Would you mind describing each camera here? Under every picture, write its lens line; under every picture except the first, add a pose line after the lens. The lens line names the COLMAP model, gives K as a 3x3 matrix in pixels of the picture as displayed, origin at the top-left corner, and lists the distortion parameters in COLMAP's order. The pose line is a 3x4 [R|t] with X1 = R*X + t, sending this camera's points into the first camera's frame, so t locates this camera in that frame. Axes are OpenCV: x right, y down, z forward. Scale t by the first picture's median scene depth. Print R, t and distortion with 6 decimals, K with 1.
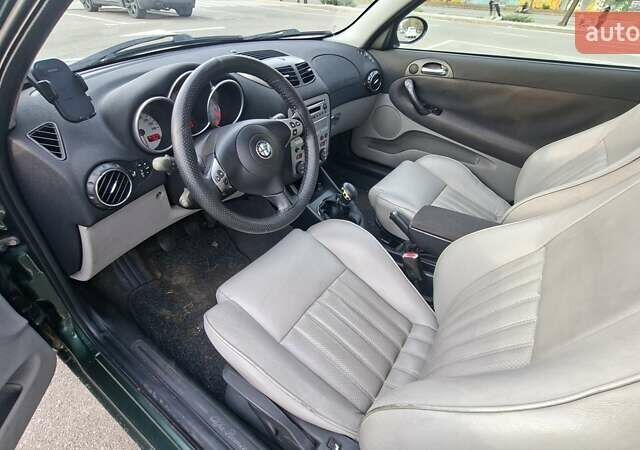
lens RADIAL K [[372.7, 0, 320.0], [0, 372.7, 225.0], [0, 0, 1]] dist [0.000399, 0.000002]
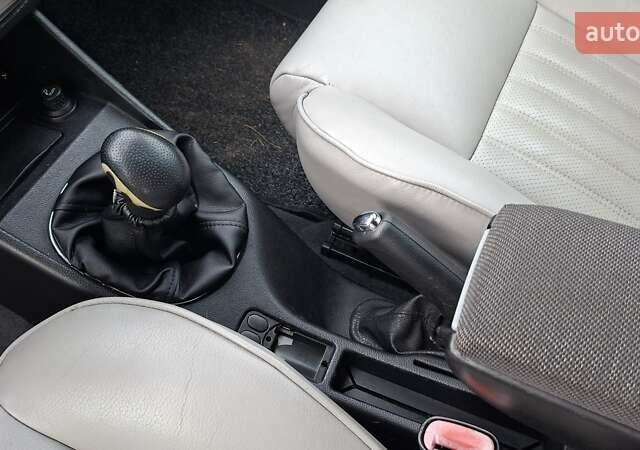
lens RADIAL K [[562.0, 0, 320.0], [0, 562.0, 225.0], [0, 0, 1]] dist [0.134761, -0.268220]
pose [[0.985953, -0.150917, 0.071560, 0.134059], [0.114637, 0.923050, 0.367200, -0.153470], [-0.121470, -0.353839, 0.927385, 0.637124]]
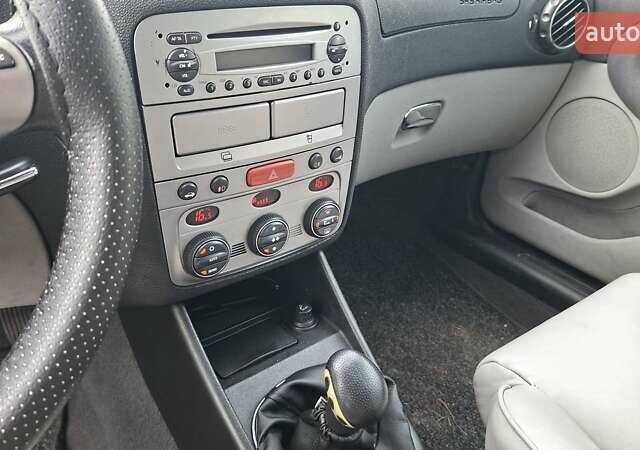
lens RADIAL K [[562.0, 0, 320.0], [0, 562.0, 225.0], [0, 0, 1]] dist [0.134761, -0.268220]
pose [[0.948111, 0.162145, -0.273485, 0.129921], [-0.191906, 0.977669, -0.085650, -0.146716], [0.253490, 0.133689, 0.958055, 0.581182]]
